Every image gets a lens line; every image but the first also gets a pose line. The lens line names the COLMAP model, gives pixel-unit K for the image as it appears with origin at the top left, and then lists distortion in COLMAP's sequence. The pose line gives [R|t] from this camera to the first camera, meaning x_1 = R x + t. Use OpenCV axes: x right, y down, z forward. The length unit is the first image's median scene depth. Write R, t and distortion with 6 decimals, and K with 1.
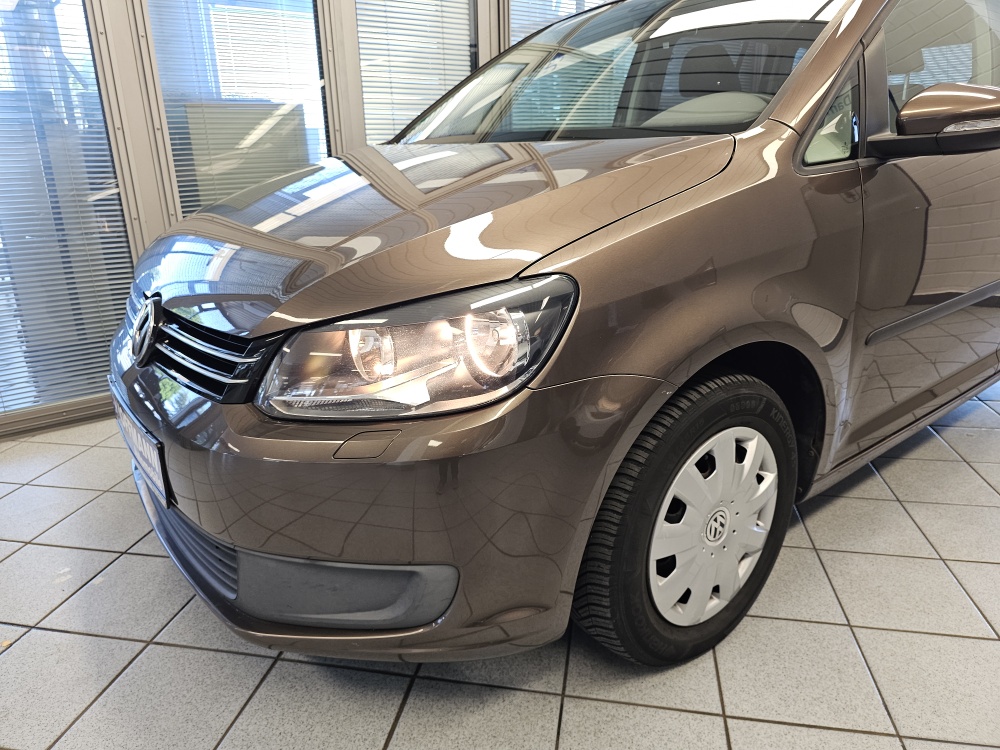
lens RADIAL K [[683.0, 0, 502.2], [0, 683.0, 371.0], [0, 0, 1]] dist [0.004299, -0.003410]
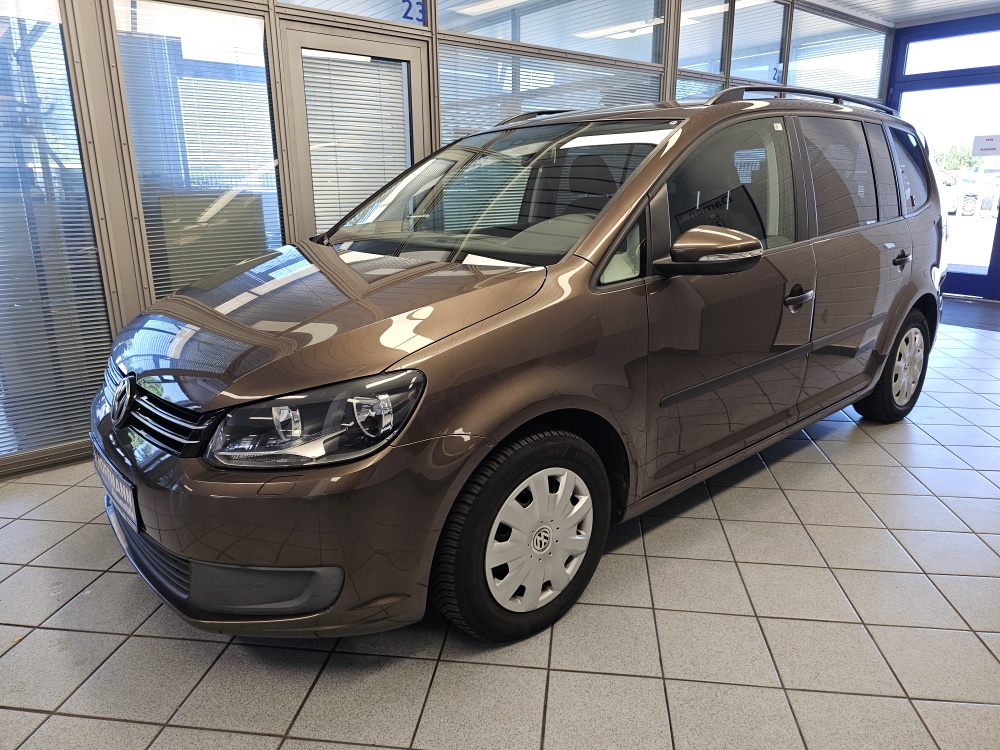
lens RADIAL K [[610.5, 0, 500.0], [0, 610.5, 375.0], [0, 0, 1]] dist [-0.004990, -0.002980]
pose [[0.996600, -0.003055, 0.082335, 0.121805], [0.008136, 0.998077, -0.061442, -0.032766], [-0.081989, 0.061903, 0.994709, -0.267596]]
